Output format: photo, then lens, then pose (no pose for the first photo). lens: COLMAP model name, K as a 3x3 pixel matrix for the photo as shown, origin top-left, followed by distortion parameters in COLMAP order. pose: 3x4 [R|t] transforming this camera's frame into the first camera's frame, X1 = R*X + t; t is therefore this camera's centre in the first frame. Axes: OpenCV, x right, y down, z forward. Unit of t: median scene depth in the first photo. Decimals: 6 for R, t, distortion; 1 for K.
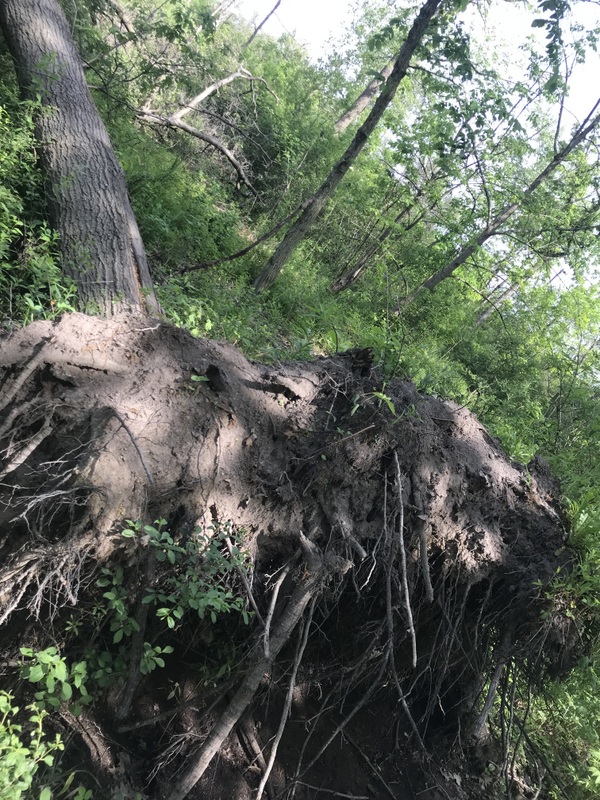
lens RADIAL K [[650.0, 0, 307.0], [0, 650.0, 391.0], [0, 0, 1]] dist [0.038531, -0.031814]
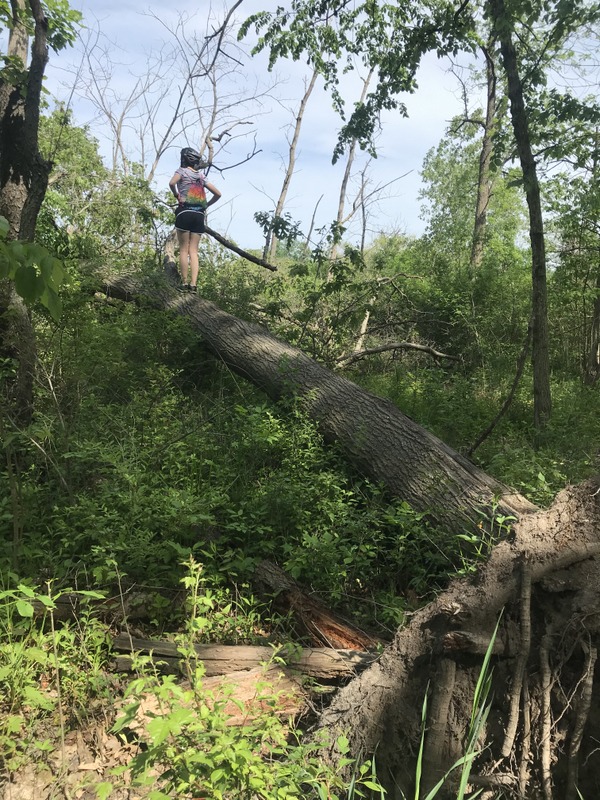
lens RADIAL K [[650.0, 0, 311.9], [0, 650.0, 393.0], [0, 0, 1]] dist [0.038531, -0.031814]
pose [[0.760290, -0.602202, -0.243540, -0.213108], [0.506231, 0.784223, -0.358783, -0.066288], [0.407049, 0.149492, 0.901090, 0.034540]]
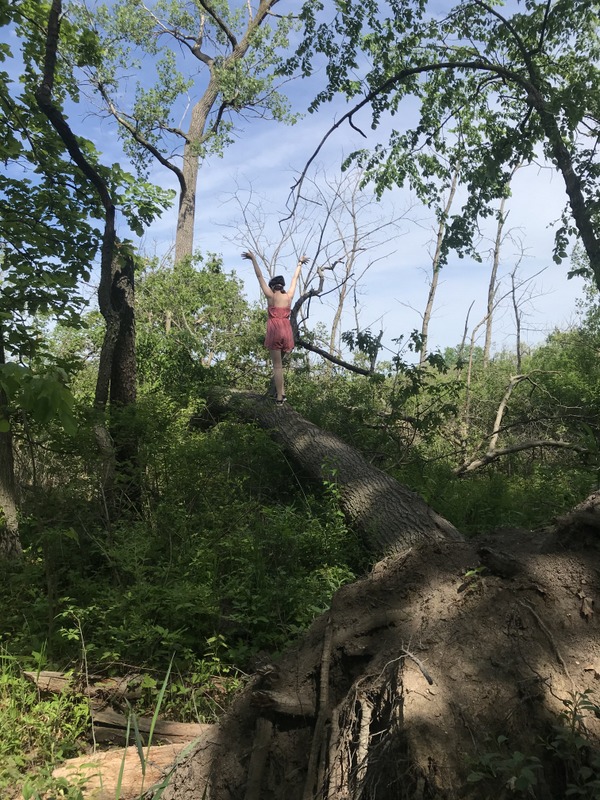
lens RADIAL K [[650.0, 0, 308.5], [0, 650.0, 405.2], [0, 0, 1]] dist [0.038531, -0.031814]
pose [[0.638973, -0.688920, -0.342204, 0.122516], [0.415676, 0.683558, -0.599968, 0.224813], [0.647246, 0.241117, 0.723142, 0.158989]]
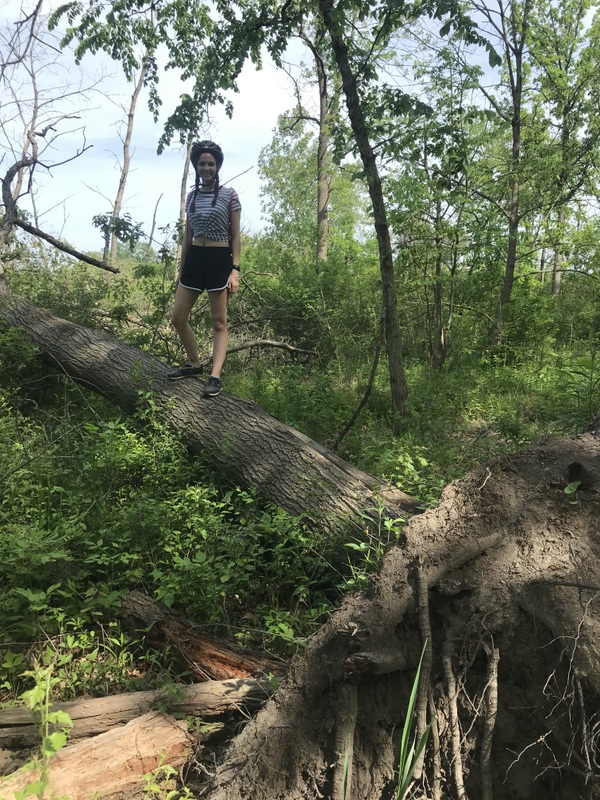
lens RADIAL K [[650.0, 0, 307.5], [0, 650.0, 393.1], [0, 0, 1]] dist [0.038531, -0.031814]
pose [[0.742418, -0.664390, -0.086032, -0.230448], [0.632500, 0.737454, -0.236867, -0.106709], [0.220816, 0.121439, 0.967726, 0.106409]]
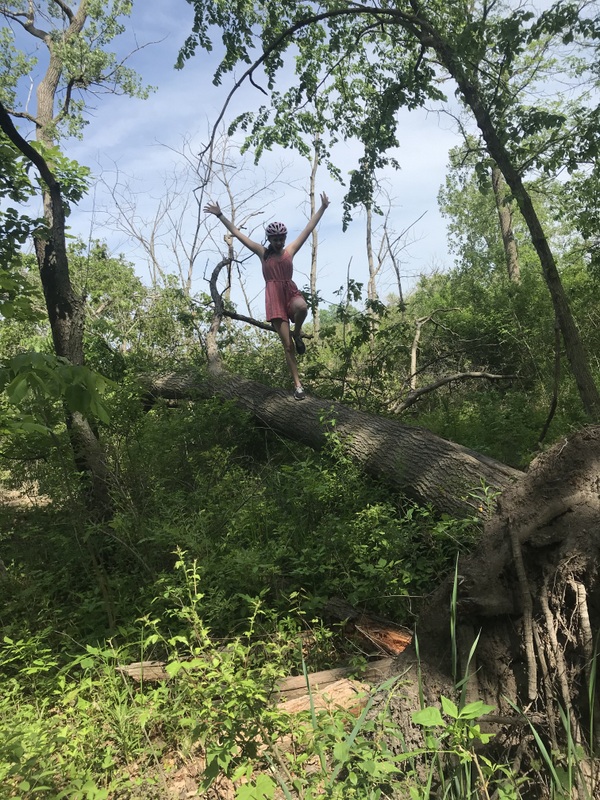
lens RADIAL K [[650.0, 0, 310.7], [0, 650.0, 397.6], [0, 0, 1]] dist [0.038531, -0.031814]
pose [[0.565726, -0.783200, -0.257976, -0.124611], [0.622775, 0.610872, -0.488862, 0.088730], [0.540467, 0.115901, 0.833344, -0.031787]]
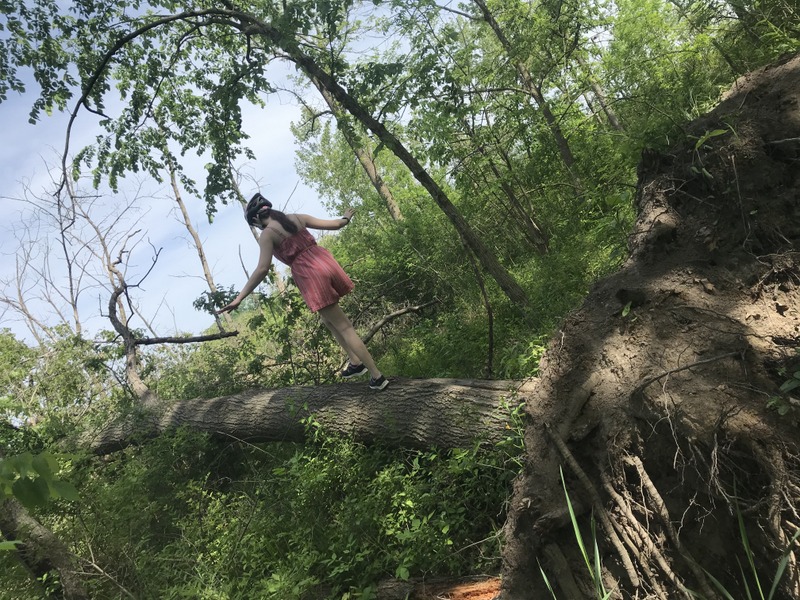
lens RADIAL K [[650.0, 0, 394.5], [0, 650.0, 291.9], [0, 0, 1]] dist [0.038531, -0.031814]
pose [[0.287621, -0.956455, -0.049669, -0.169133], [0.892895, 0.286544, -0.347320, 0.002694], [0.346428, 0.055547, 0.936430, -0.044192]]
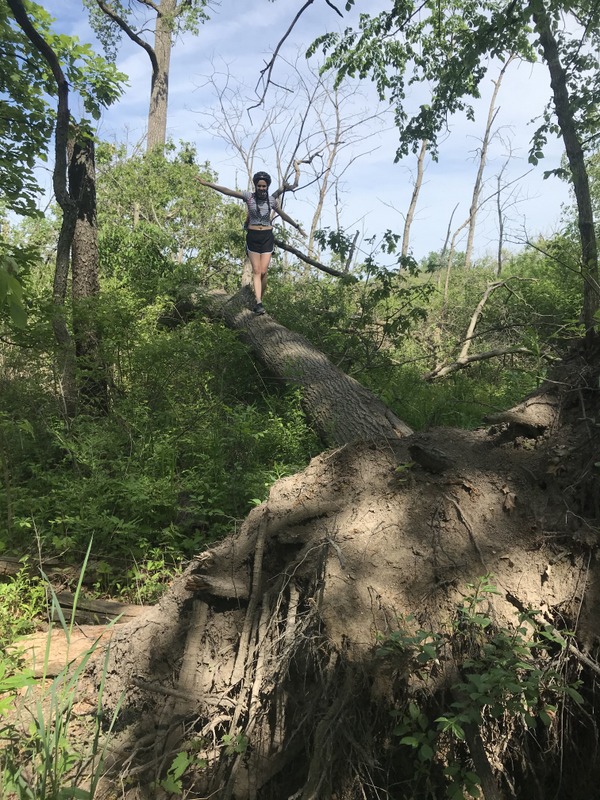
lens RADIAL K [[650.0, 0, 305.6], [0, 650.0, 398.6], [0, 0, 1]] dist [0.038531, -0.031814]
pose [[0.666085, -0.620406, -0.414039, 0.145915], [0.413577, 0.769159, -0.487184, 0.248364], [0.620714, 0.153269, 0.768910, 0.196309]]
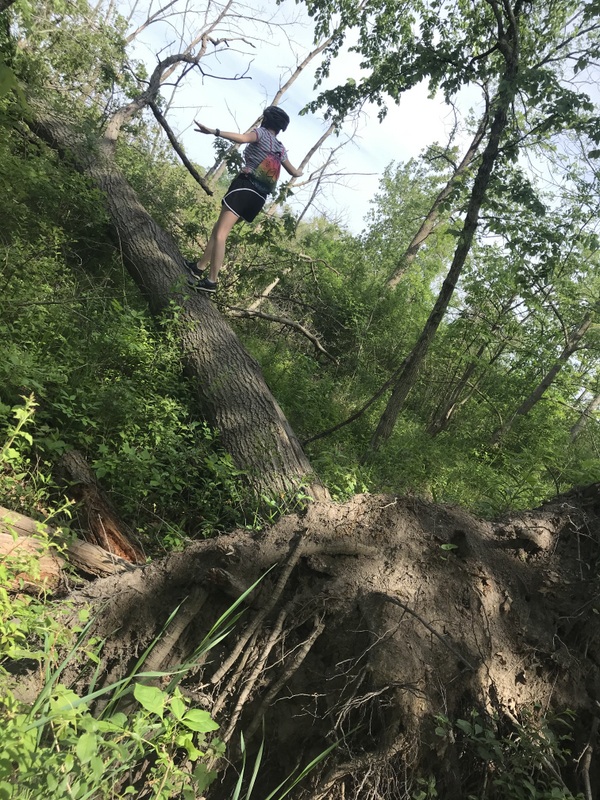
lens RADIAL K [[650.0, 0, 310.2], [0, 650.0, 394.1], [0, 0, 1]] dist [0.038531, -0.031814]
pose [[0.977244, -0.193249, -0.087458, -0.209512], [0.167755, 0.956443, -0.238903, -0.034241], [0.129817, 0.218795, 0.967097, -0.012368]]
